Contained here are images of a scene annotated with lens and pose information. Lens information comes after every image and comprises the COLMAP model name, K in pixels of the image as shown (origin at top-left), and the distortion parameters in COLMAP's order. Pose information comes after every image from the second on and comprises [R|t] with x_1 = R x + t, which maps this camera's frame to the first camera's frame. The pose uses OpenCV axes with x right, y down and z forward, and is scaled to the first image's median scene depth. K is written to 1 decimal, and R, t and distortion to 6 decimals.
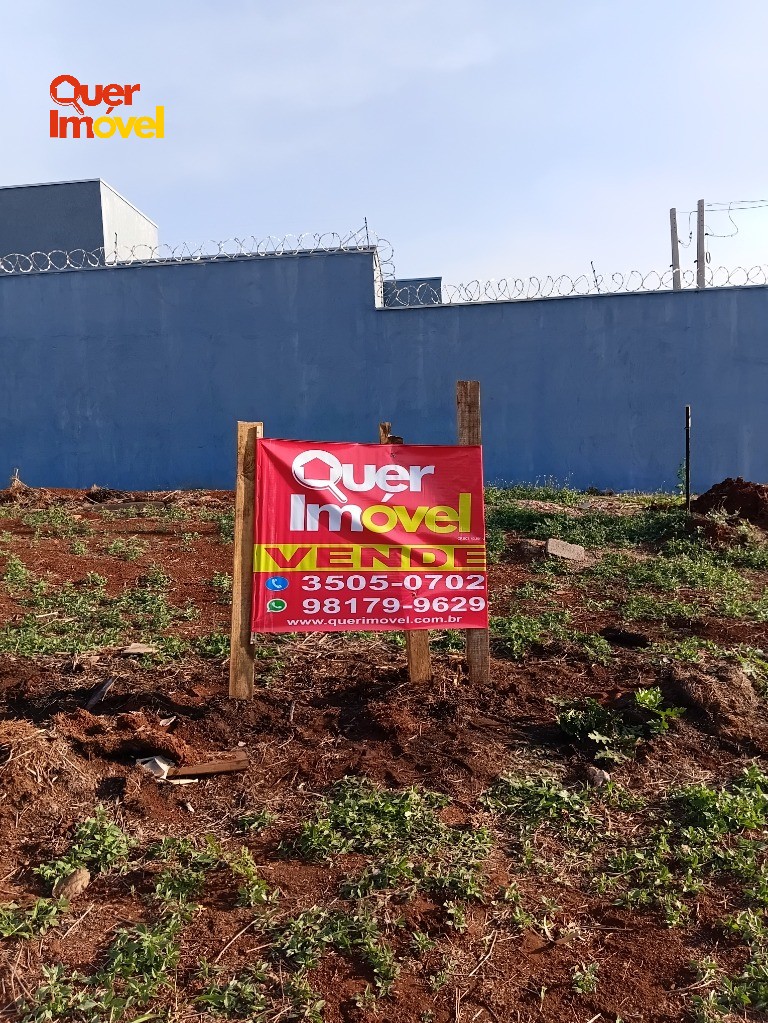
lens RADIAL K [[789.8, 0, 379.5], [0, 789.8, 514.4], [0, 0, 1]] dist [0.126638, -0.302491]
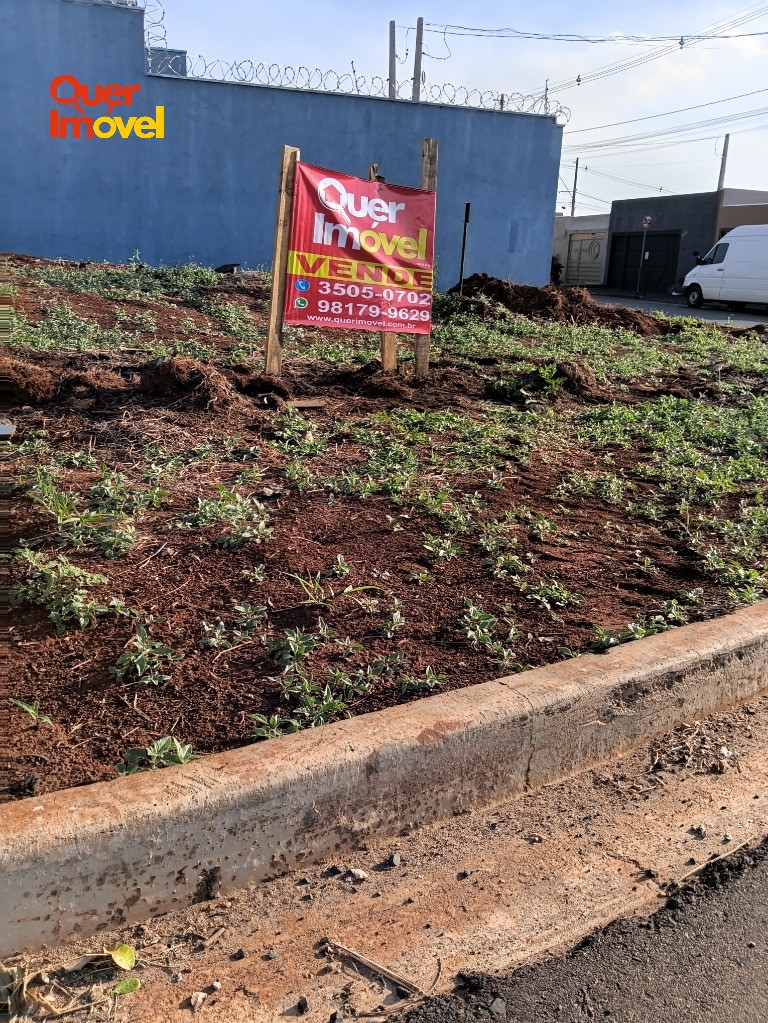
lens RADIAL K [[789.8, 0, 379.5], [0, 789.8, 514.4], [0, 0, 1]] dist [0.126638, -0.302491]
pose [[0.913169, -0.047735, 0.404776, -0.541462], [-0.040756, 0.977447, 0.207213, 0.172640], [-0.405538, -0.205717, 0.890629, -0.277982]]
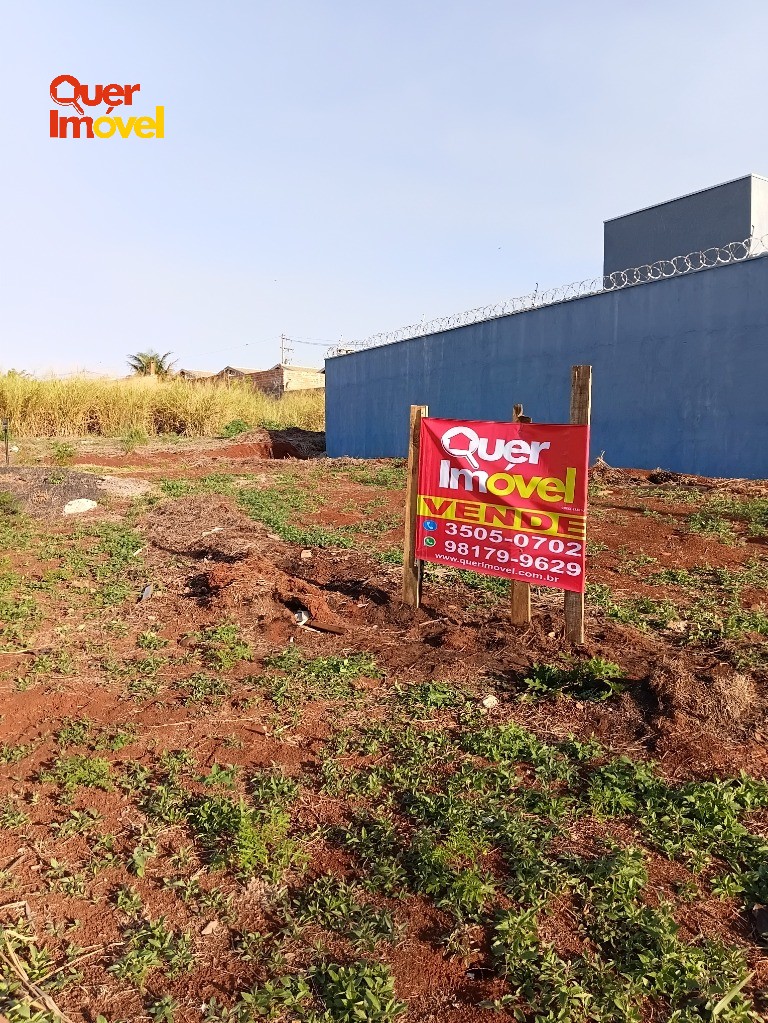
lens RADIAL K [[789.8, 0, 379.5], [0, 789.8, 514.4], [0, 0, 1]] dist [0.126638, -0.302491]
pose [[0.578242, 0.101671, -0.809506, 0.880436], [-0.094480, 0.993874, 0.057339, -0.000396], [0.810377, 0.043326, 0.584305, 0.138062]]
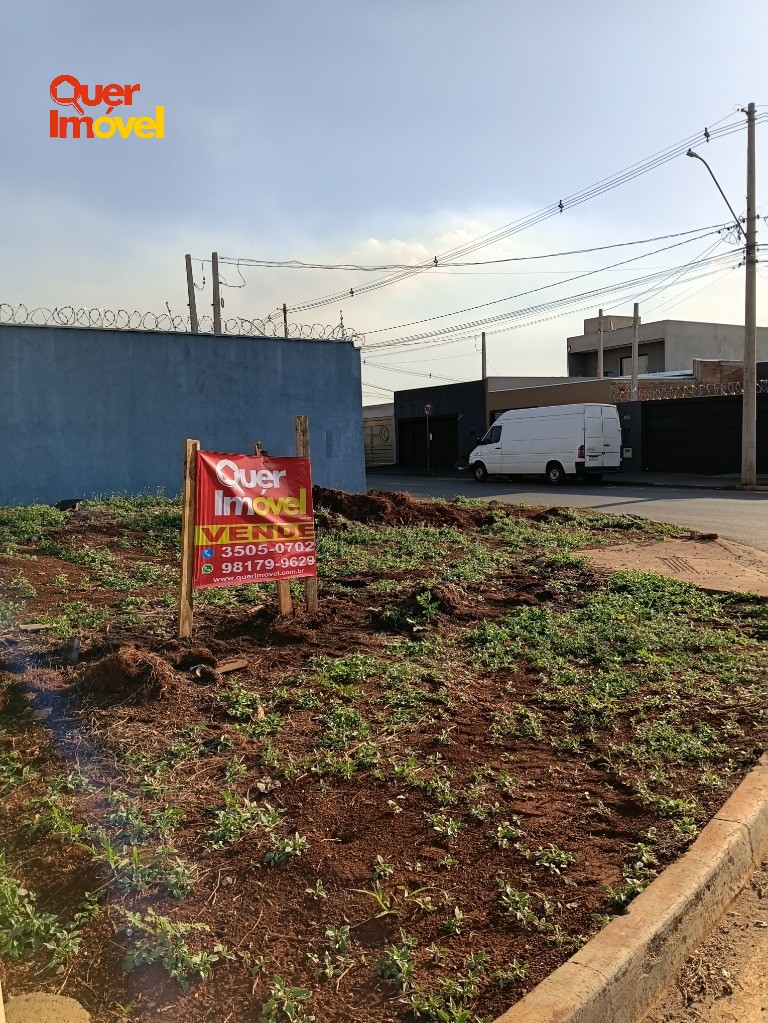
lens RADIAL K [[789.8, 0, 379.5], [0, 789.8, 514.4], [0, 0, 1]] dist [0.126638, -0.302491]
pose [[0.786301, -0.037507, 0.616704, -0.739238], [0.051063, 0.998686, -0.004367, 0.038520], [-0.615730, 0.034925, 0.787183, -0.303512]]
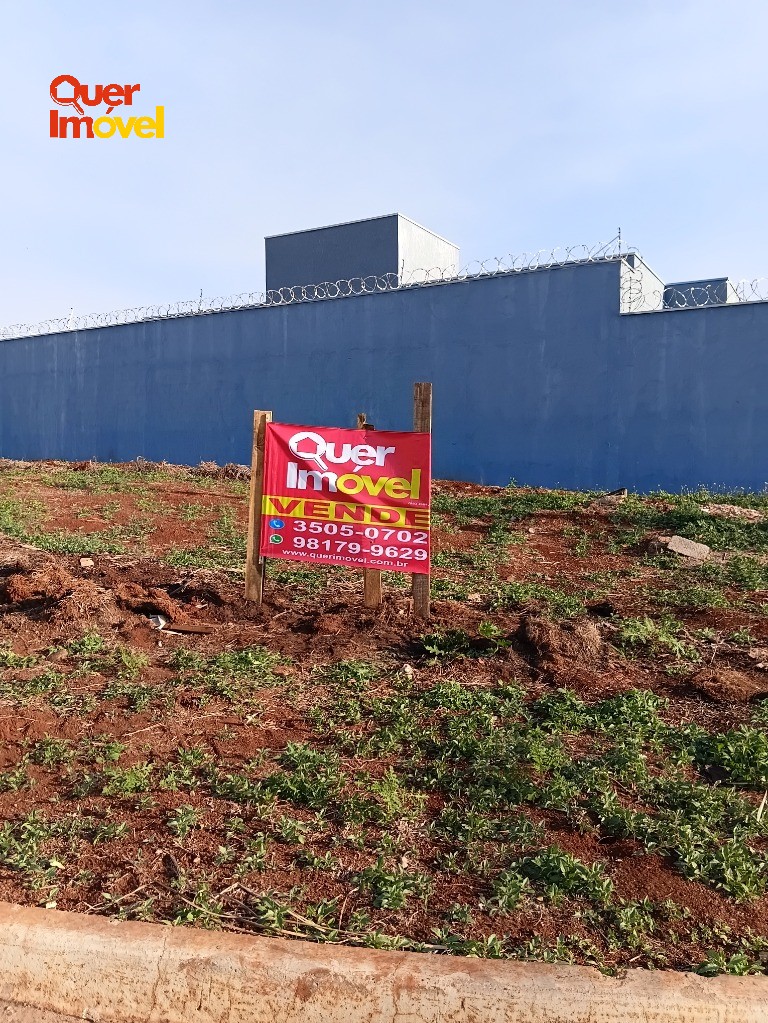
lens RADIAL K [[789.8, 0, 379.5], [0, 789.8, 514.4], [0, 0, 1]] dist [0.126638, -0.302491]
pose [[0.892278, 0.072338, -0.445653, 0.655909], [-0.075195, 0.997105, 0.011295, 0.038675], [0.445180, 0.023433, 0.895134, -0.198358]]
